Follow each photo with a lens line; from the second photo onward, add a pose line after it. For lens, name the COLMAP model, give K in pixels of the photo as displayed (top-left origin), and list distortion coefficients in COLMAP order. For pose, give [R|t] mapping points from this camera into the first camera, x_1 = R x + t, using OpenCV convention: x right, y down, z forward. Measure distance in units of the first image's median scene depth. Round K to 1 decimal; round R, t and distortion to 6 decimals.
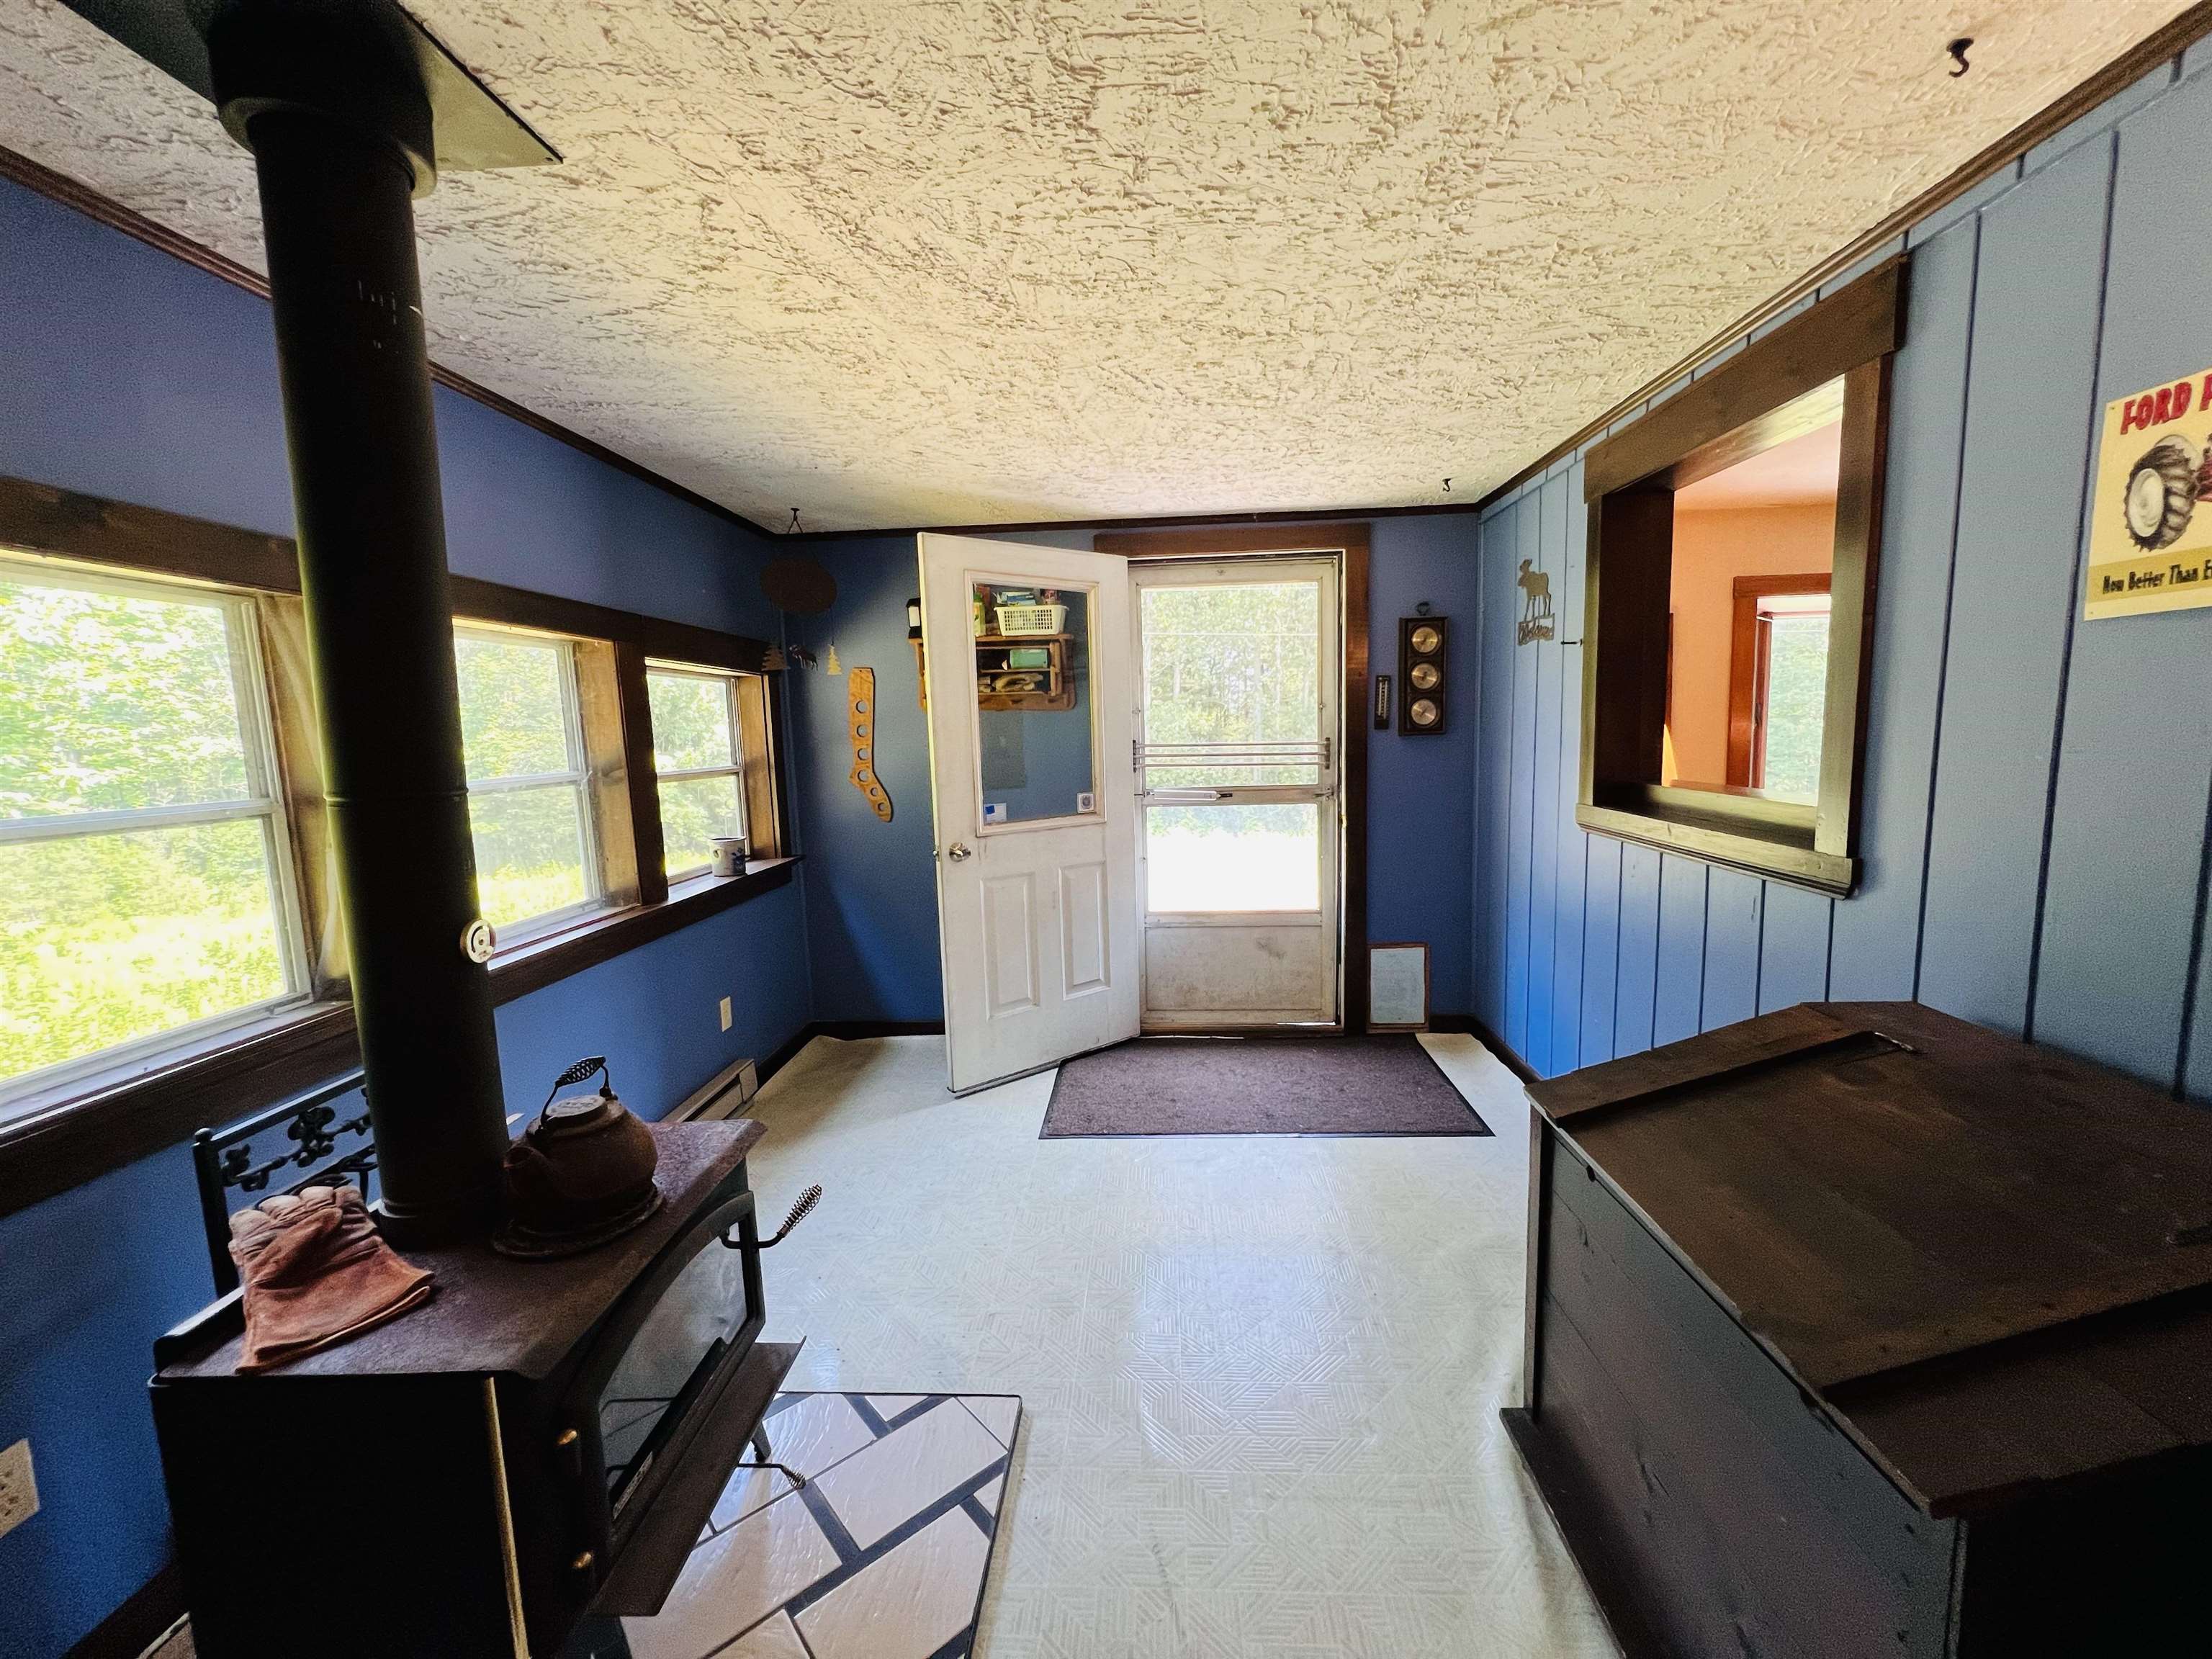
lens RADIAL K [[888.0, 0, 1114.1], [0, 888.0, 837.0], [0, 0, 1]] dist [-0.002722, 0.000027]
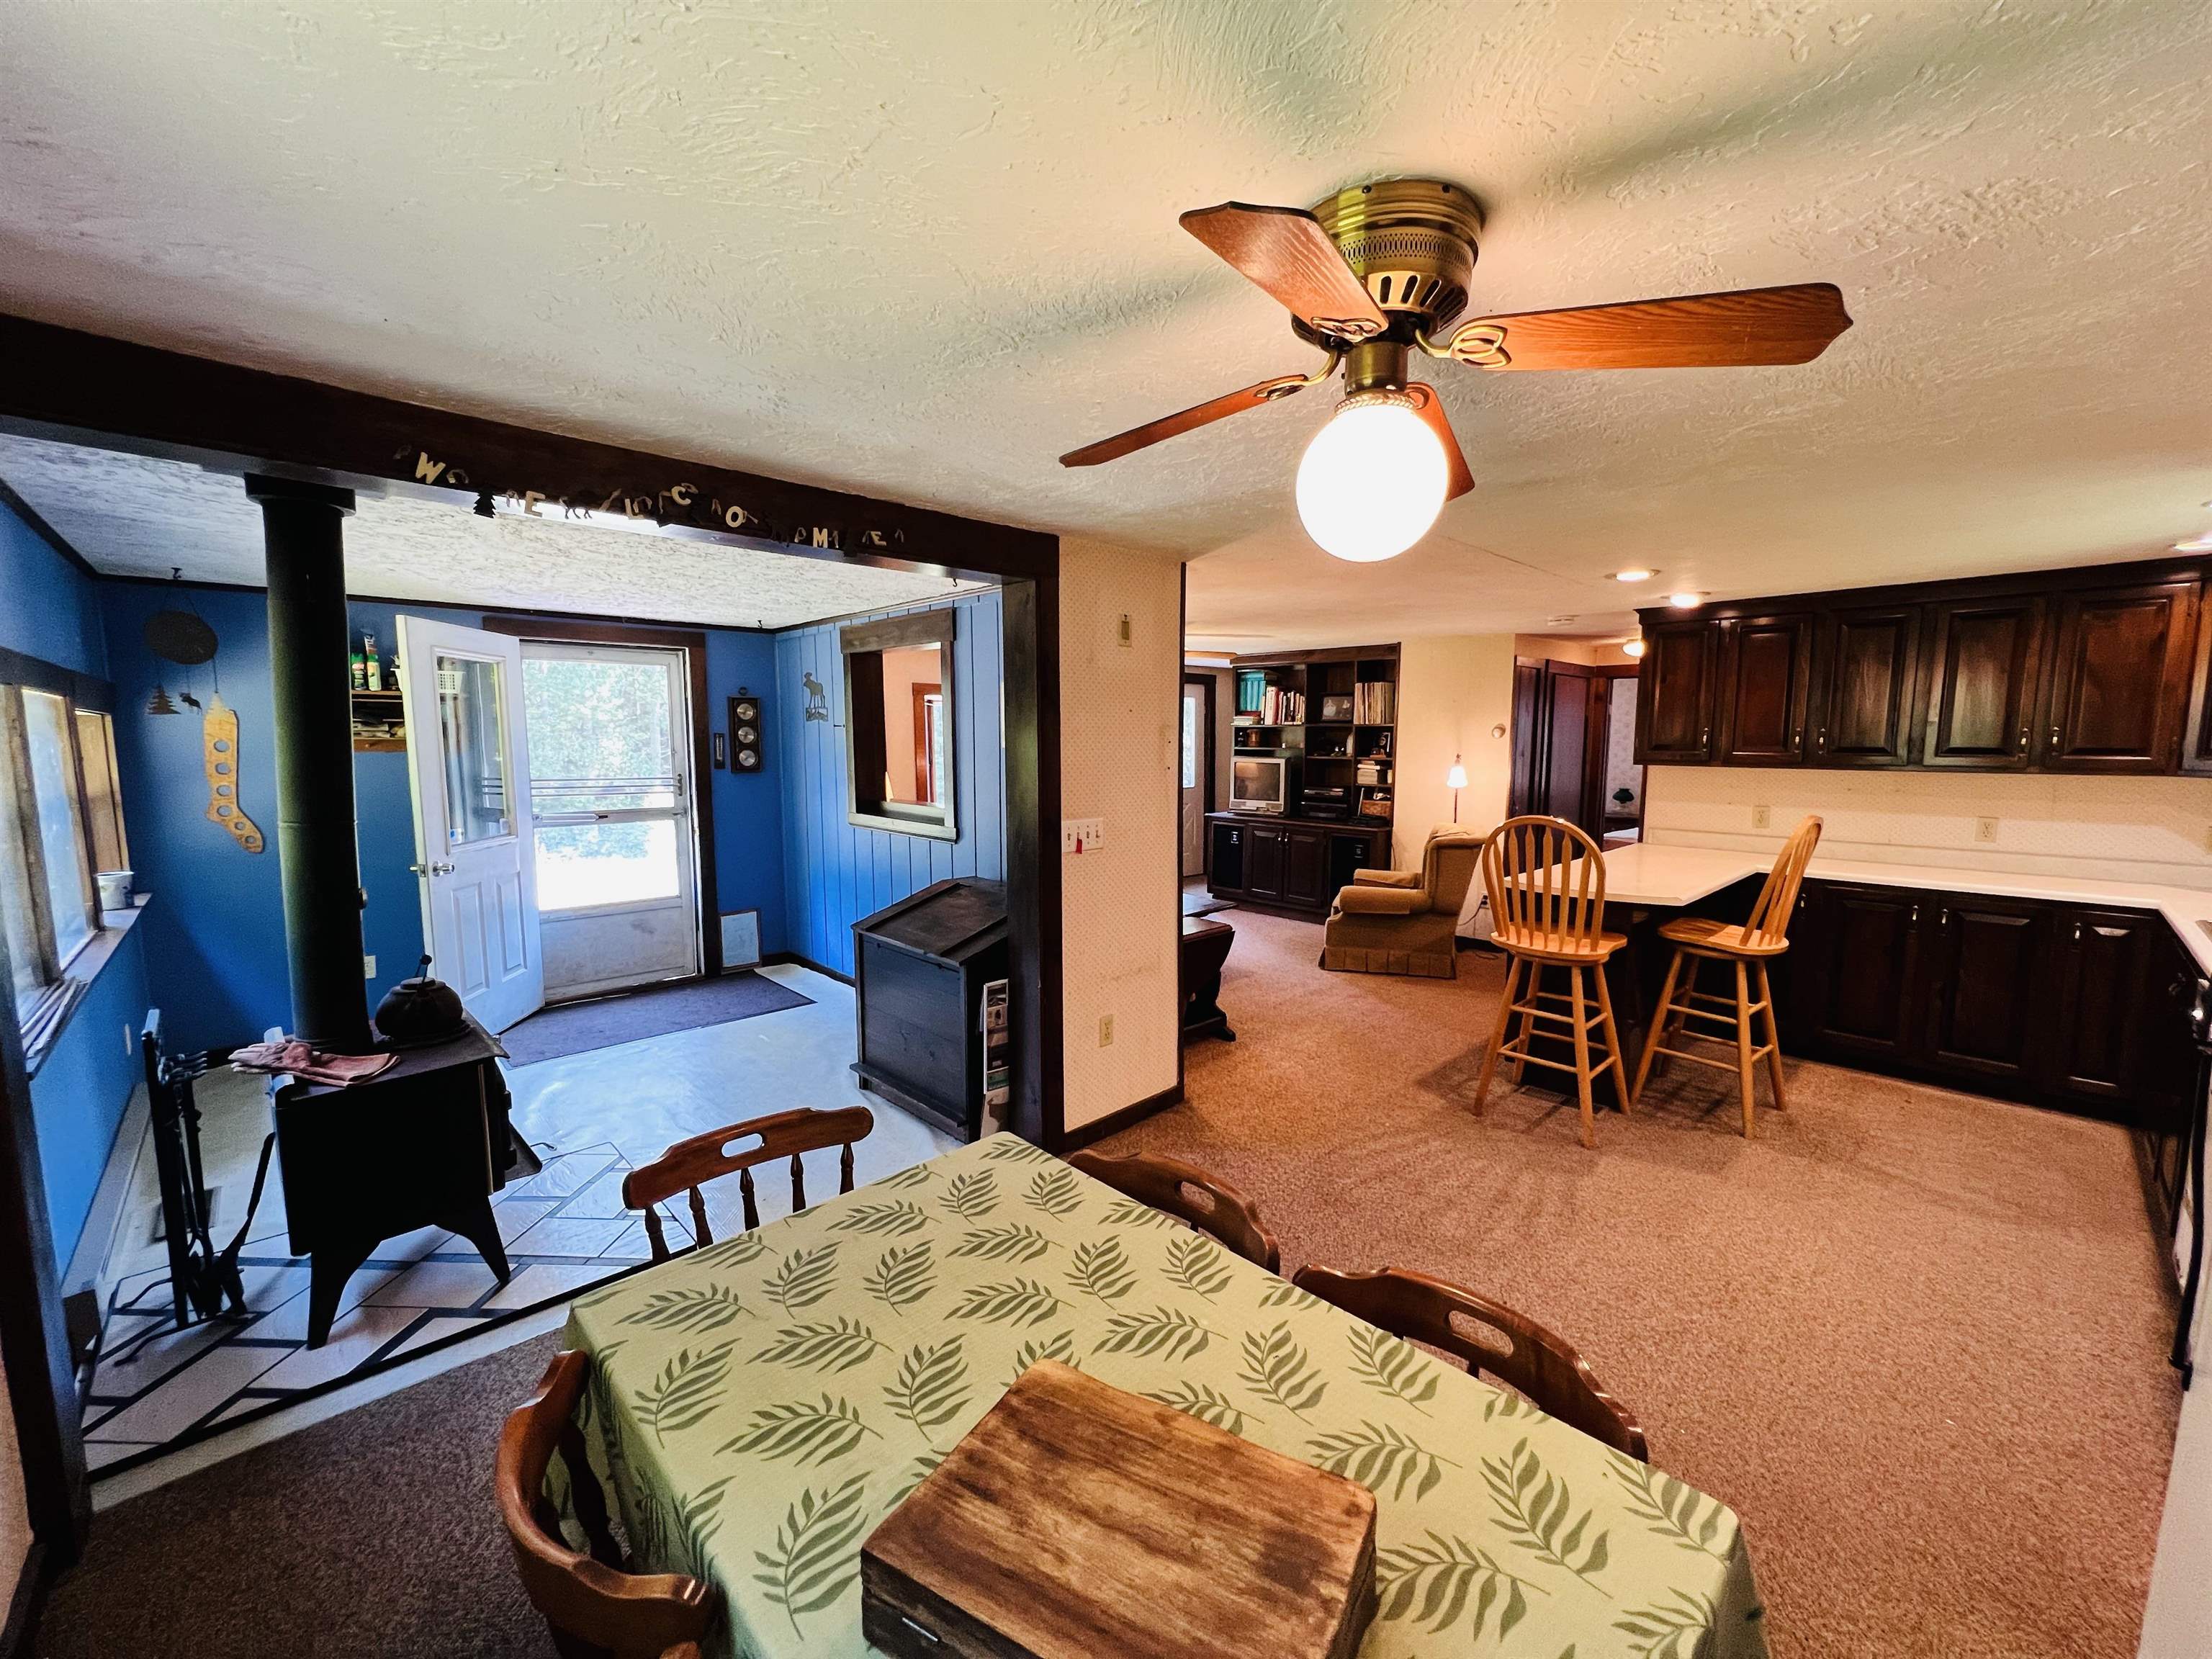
lens RADIAL K [[888.0, 0, 1114.1], [0, 888.0, 837.0], [0, 0, 1]] dist [-0.002722, 0.000027]
pose [[0.686534, -0.053100, 0.725156, -0.344069], [0.069638, 0.997547, 0.007118, 0.030394], [-0.723755, 0.045612, 0.688548, -0.525699]]
